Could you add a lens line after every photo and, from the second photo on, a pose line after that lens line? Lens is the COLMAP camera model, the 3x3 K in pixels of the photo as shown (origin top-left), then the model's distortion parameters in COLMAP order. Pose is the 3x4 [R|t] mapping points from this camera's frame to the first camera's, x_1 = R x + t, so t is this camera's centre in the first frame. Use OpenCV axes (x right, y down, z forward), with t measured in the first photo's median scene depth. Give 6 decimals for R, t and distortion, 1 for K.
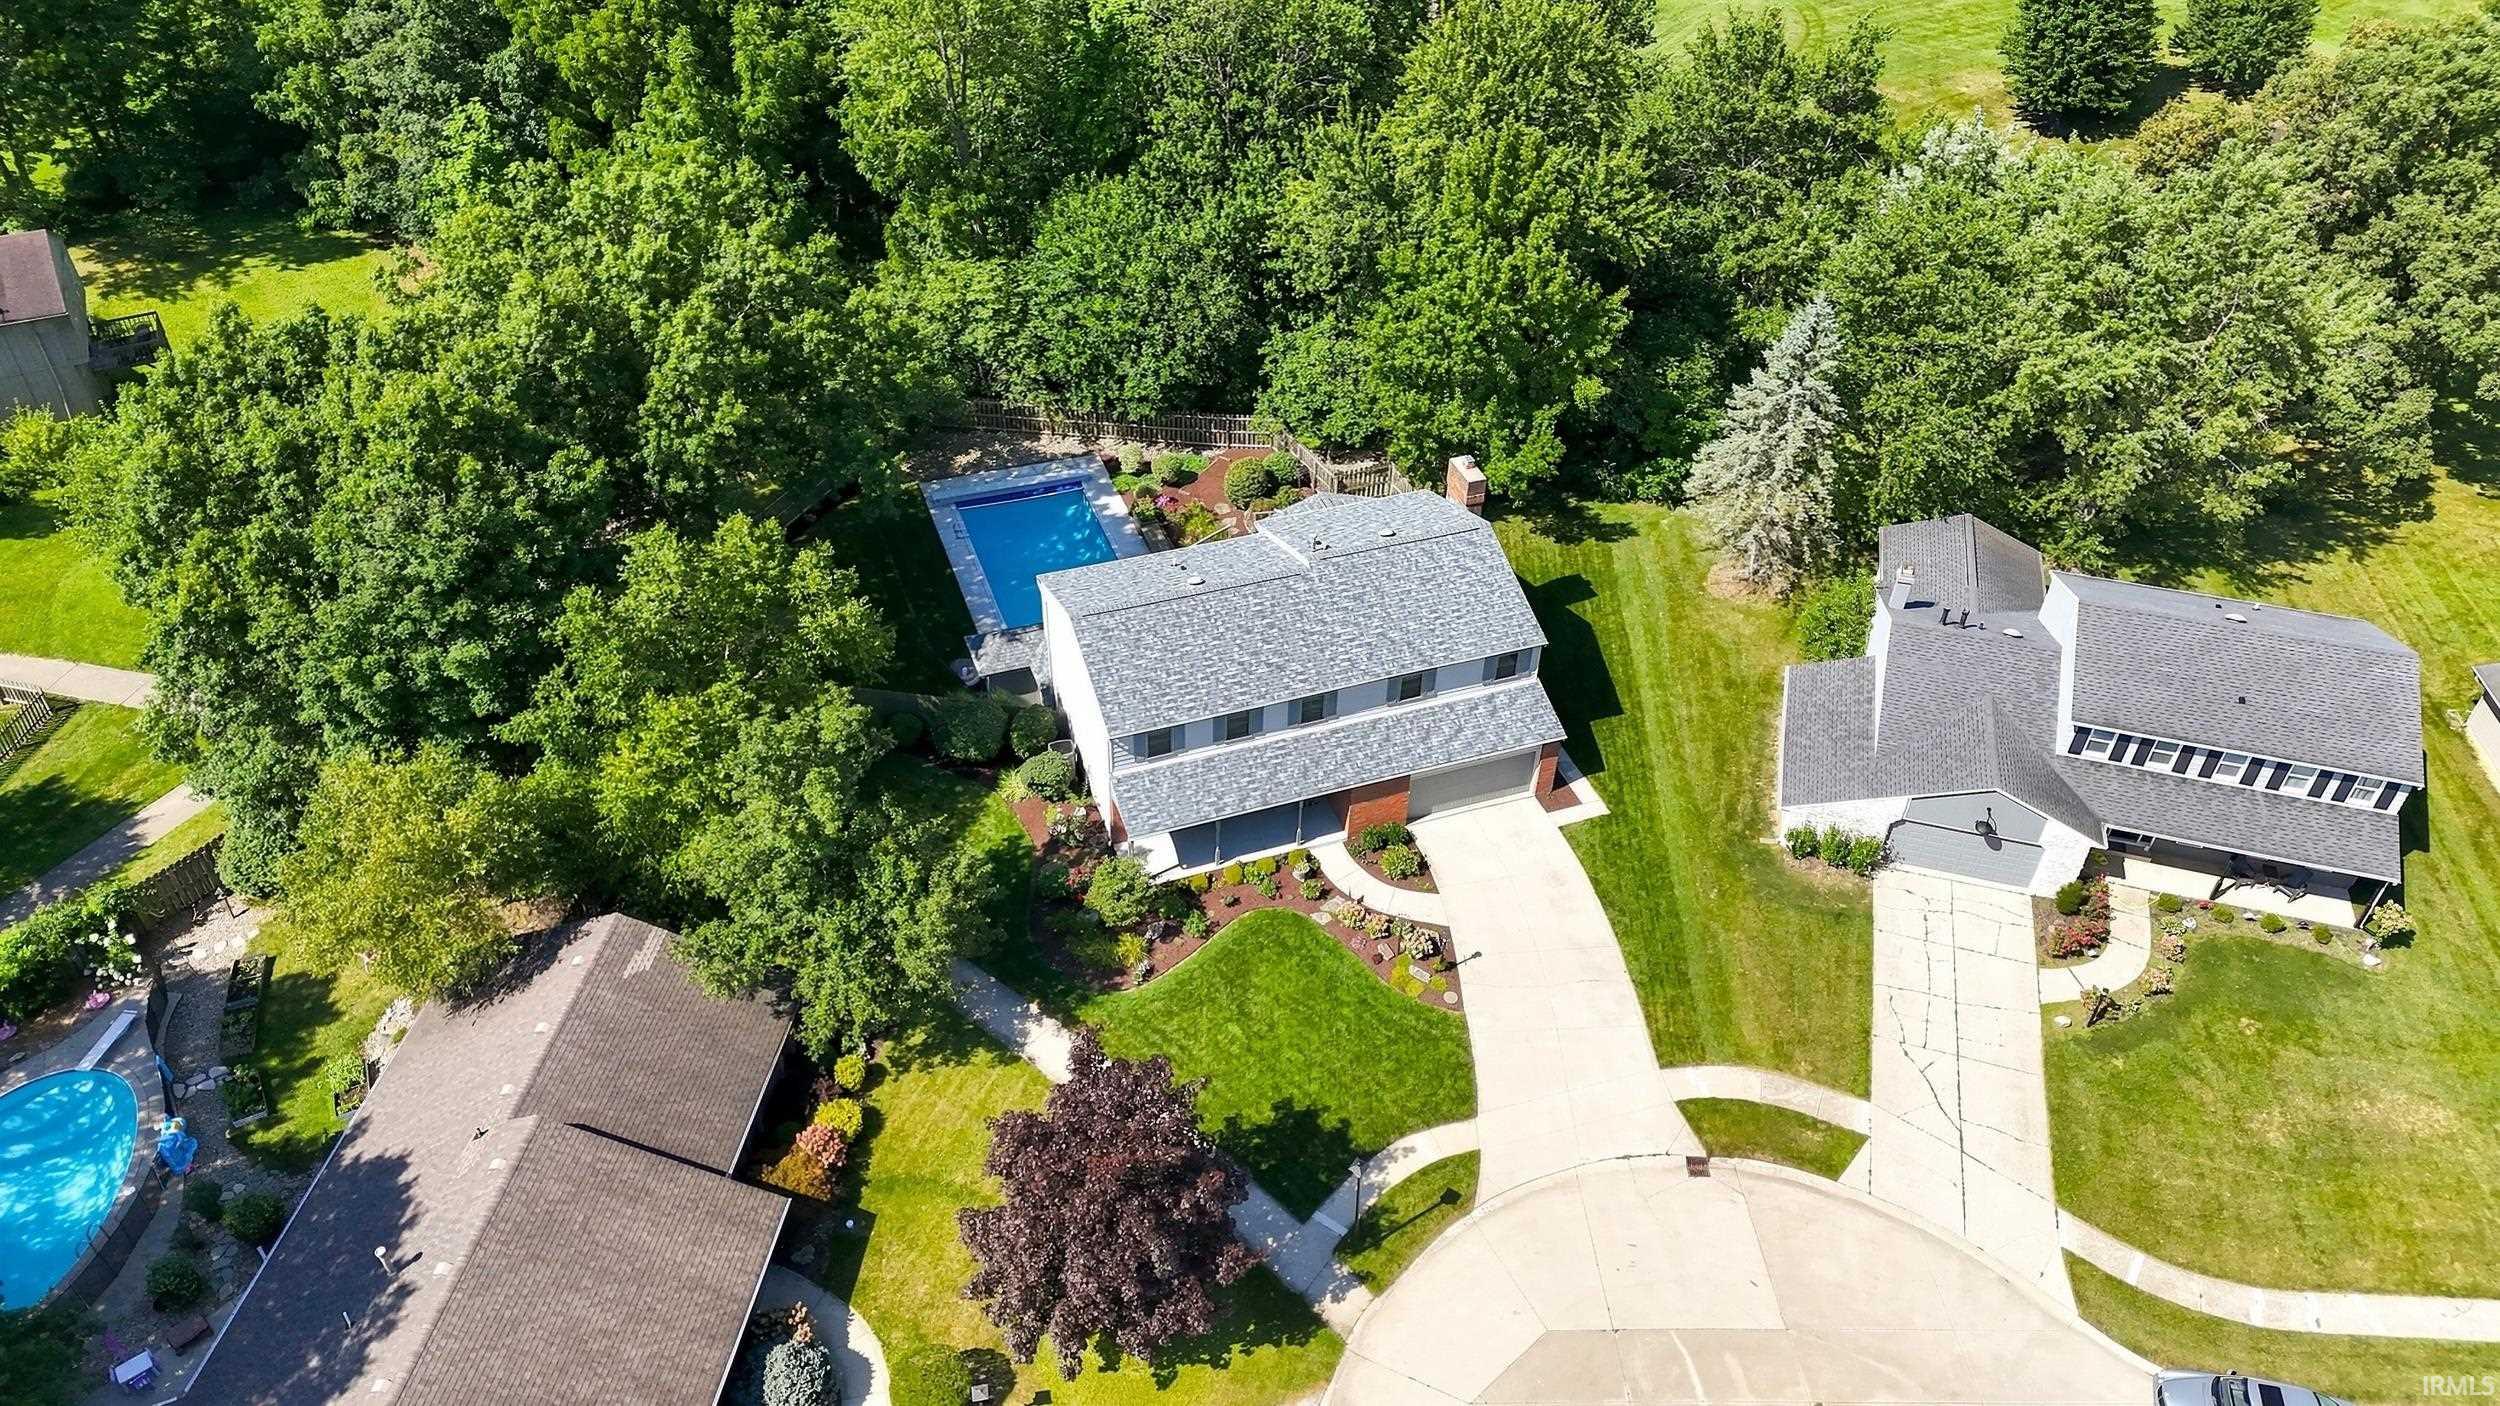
lens RADIAL K [[1751.2, 0, 1265.2], [0, 1751.2, 709.3], [0, 0, 1]] dist [0.047982, -0.038941]
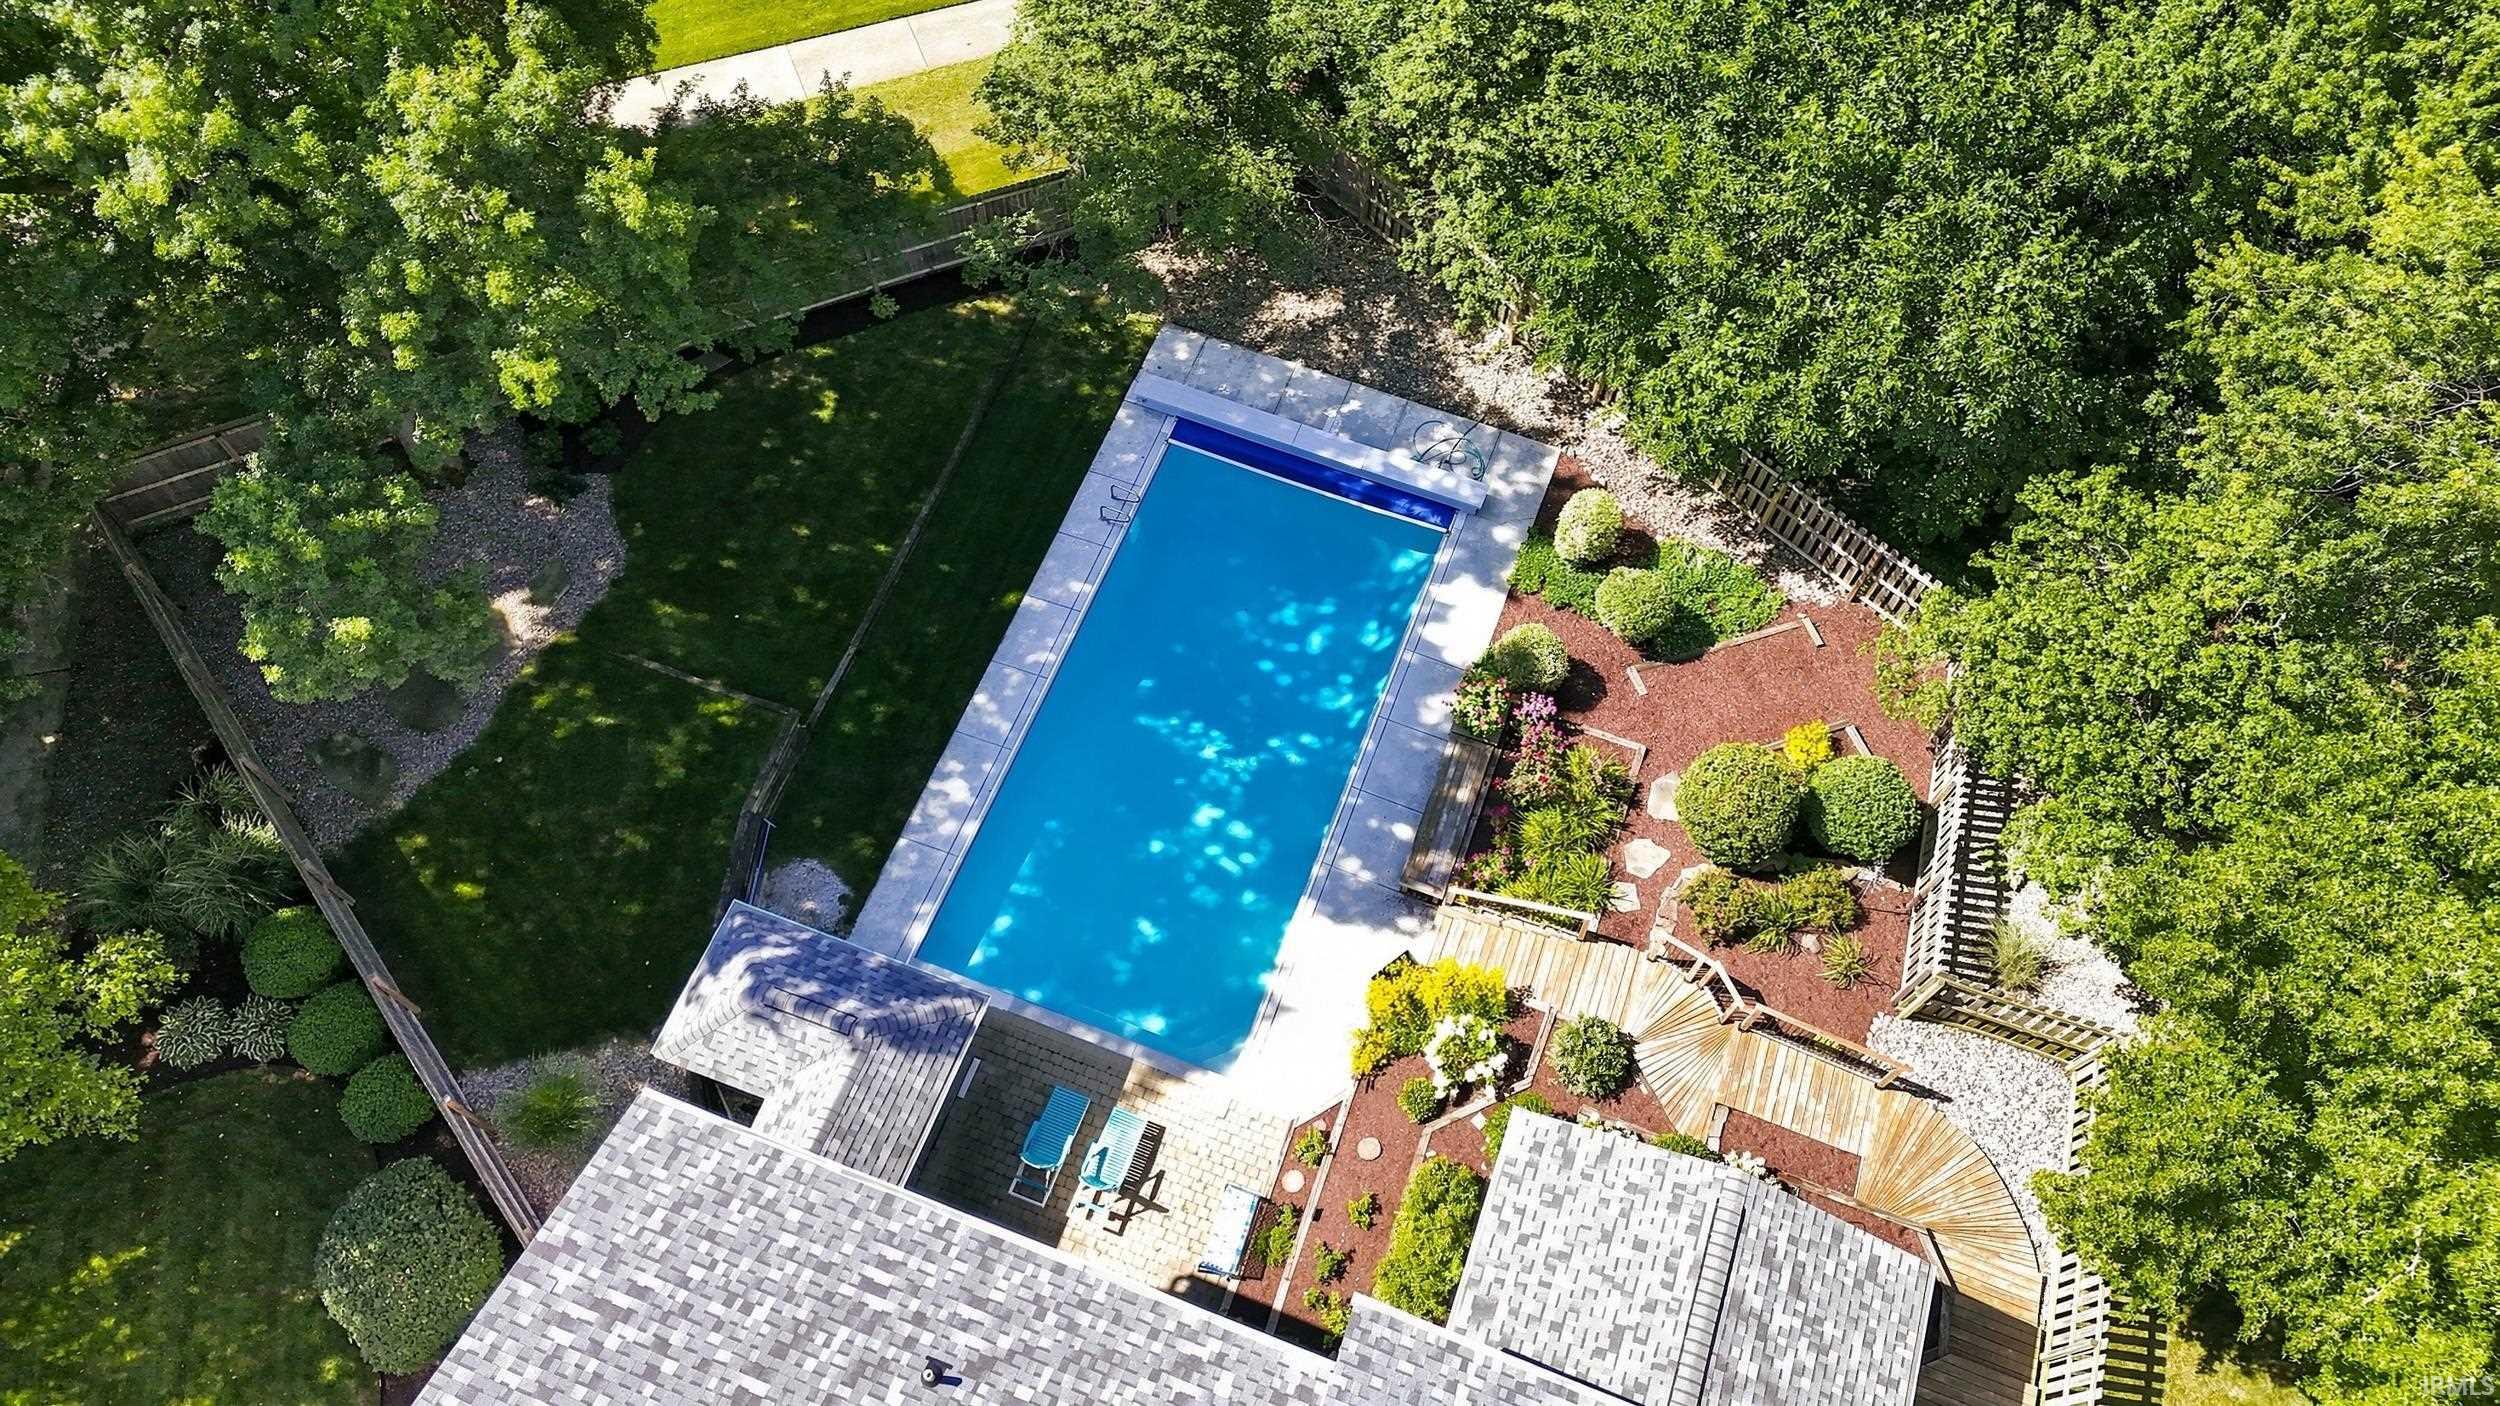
lens RADIAL K [[1751.2, 0, 1240.6], [0, 1751.2, 680.8], [0, 0, 1]] dist [0.047982, -0.038941]
pose [[0.756686, 0.570153, -0.319924, 0.013679], [-0.424413, 0.800605, 0.422973, -0.256452], [0.497292, -0.184278, 0.847787, 0.620190]]
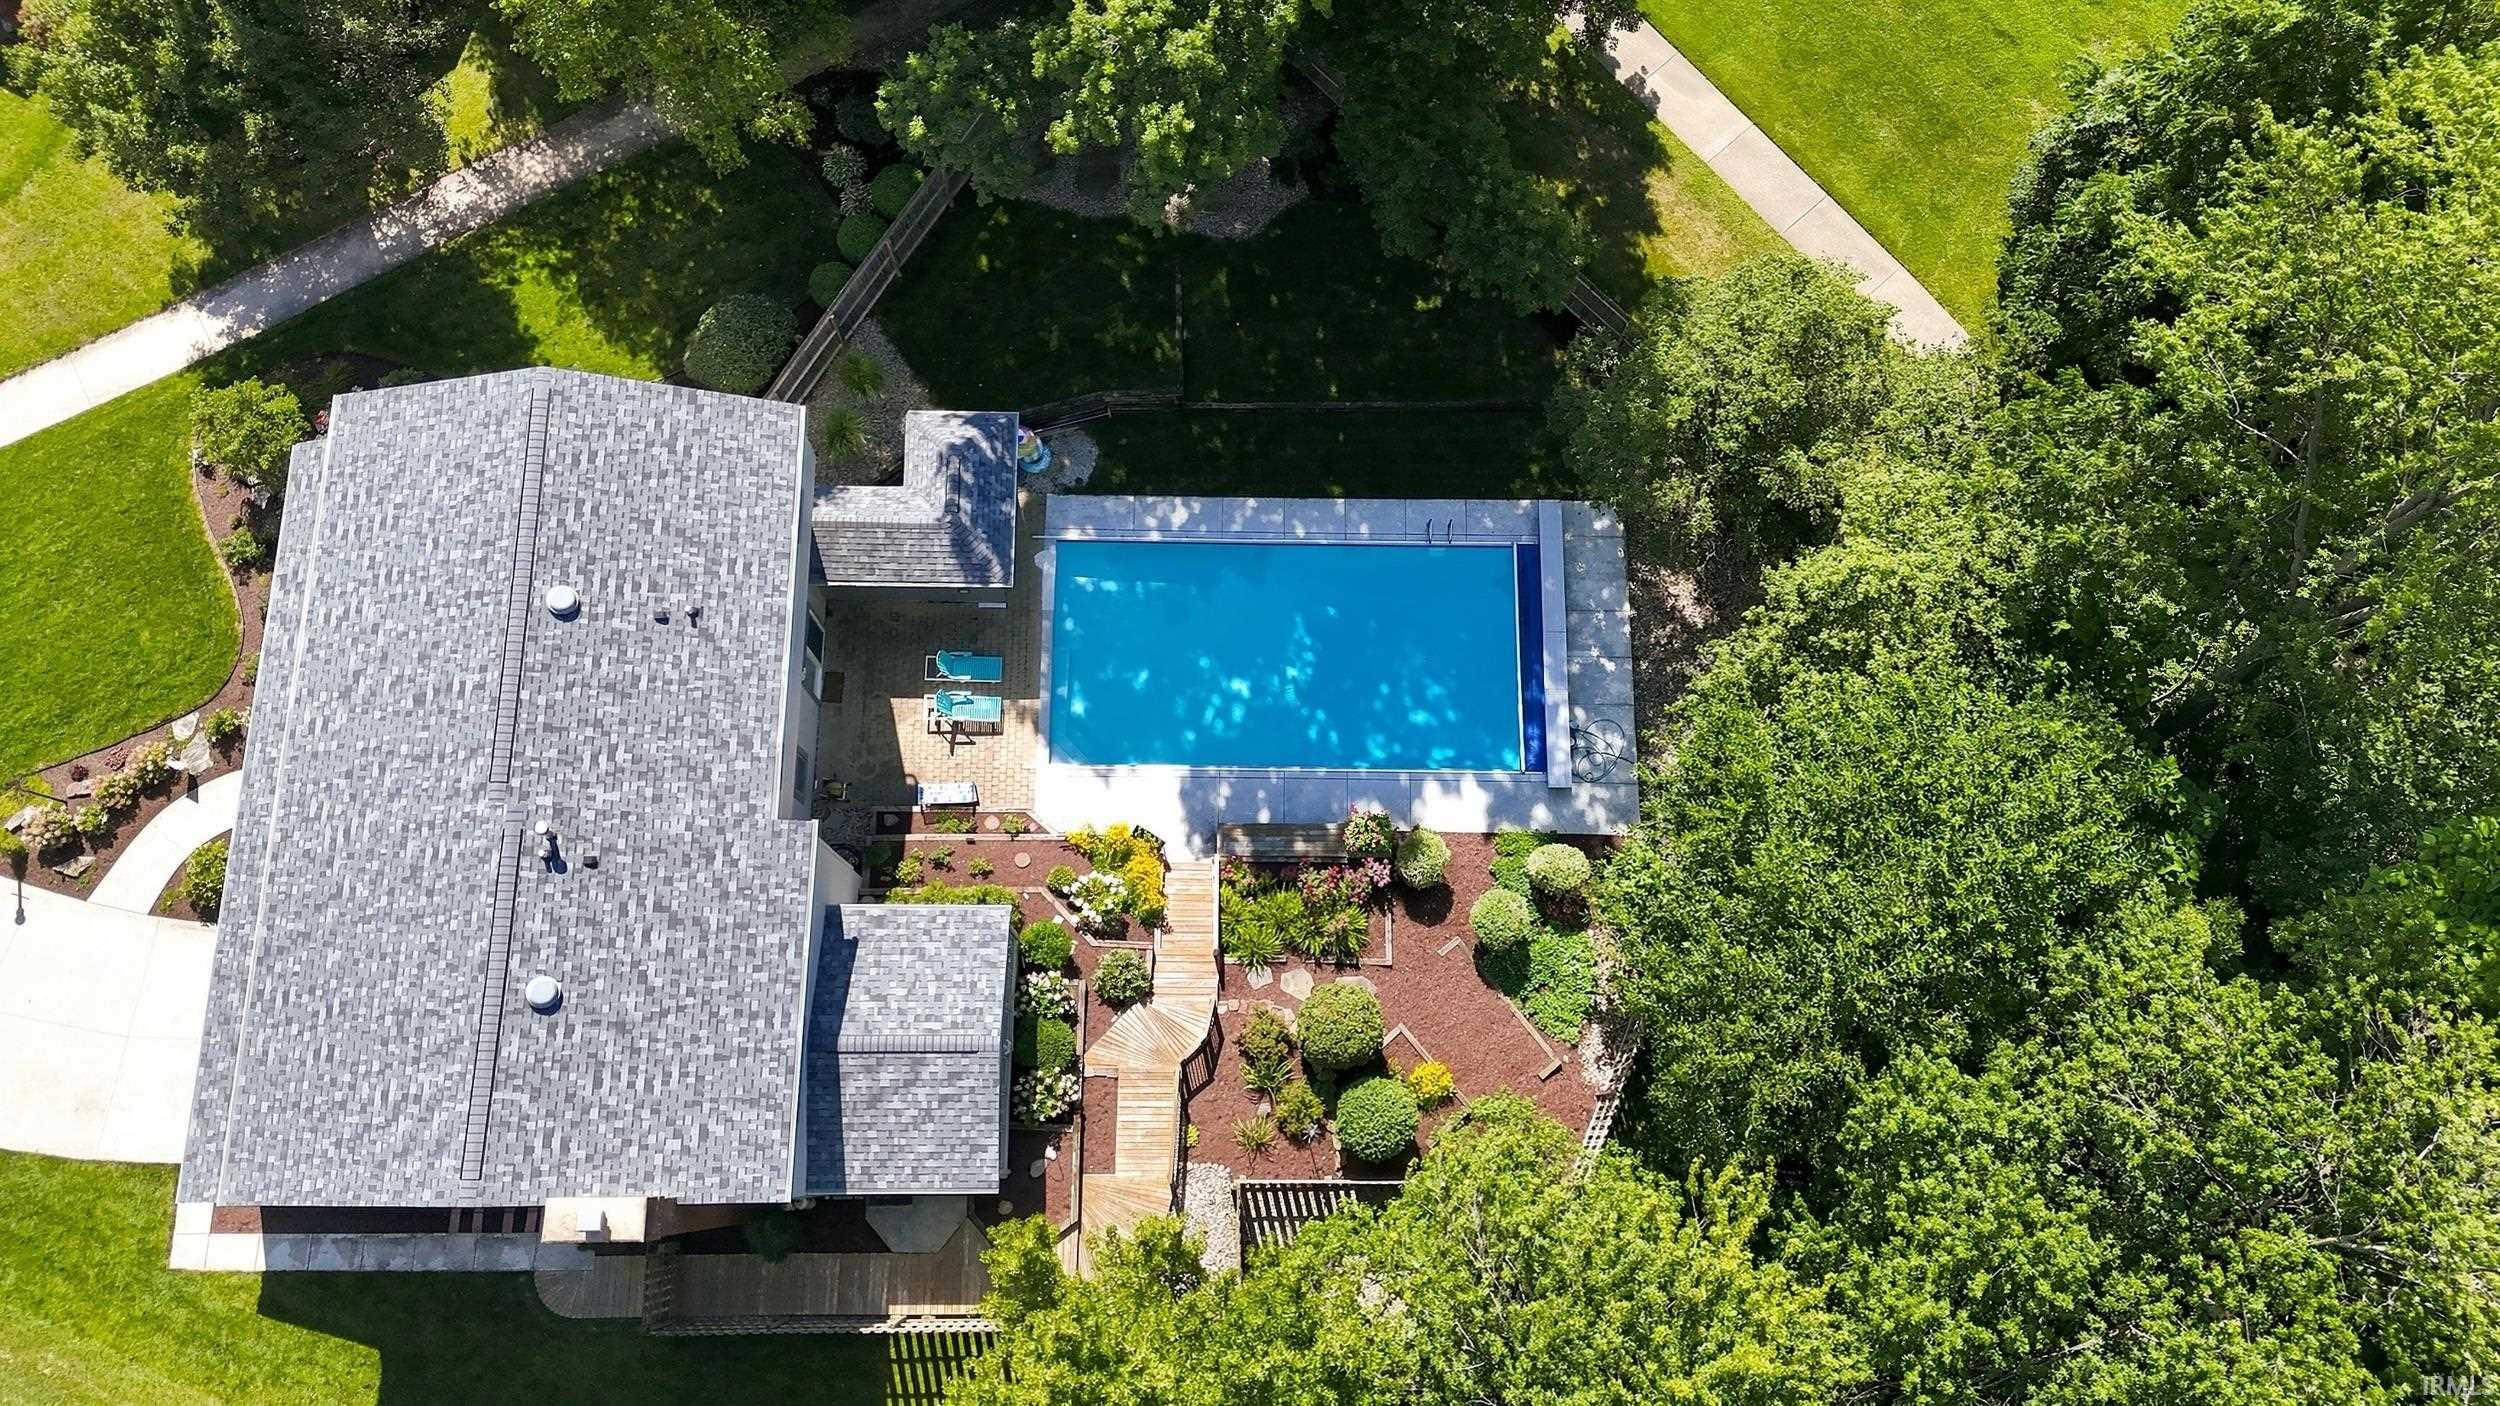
lens RADIAL K [[1751.2, 0, 1260.5], [0, 1751.2, 695.2], [0, 0, 1]] dist [0.047982, -0.038941]
pose [[-0.344402, 0.896588, -0.278420, 0.050101], [-0.639400, -0.006858, 0.768843, -0.484539], [0.687426, 0.442813, 0.575640, 0.639943]]
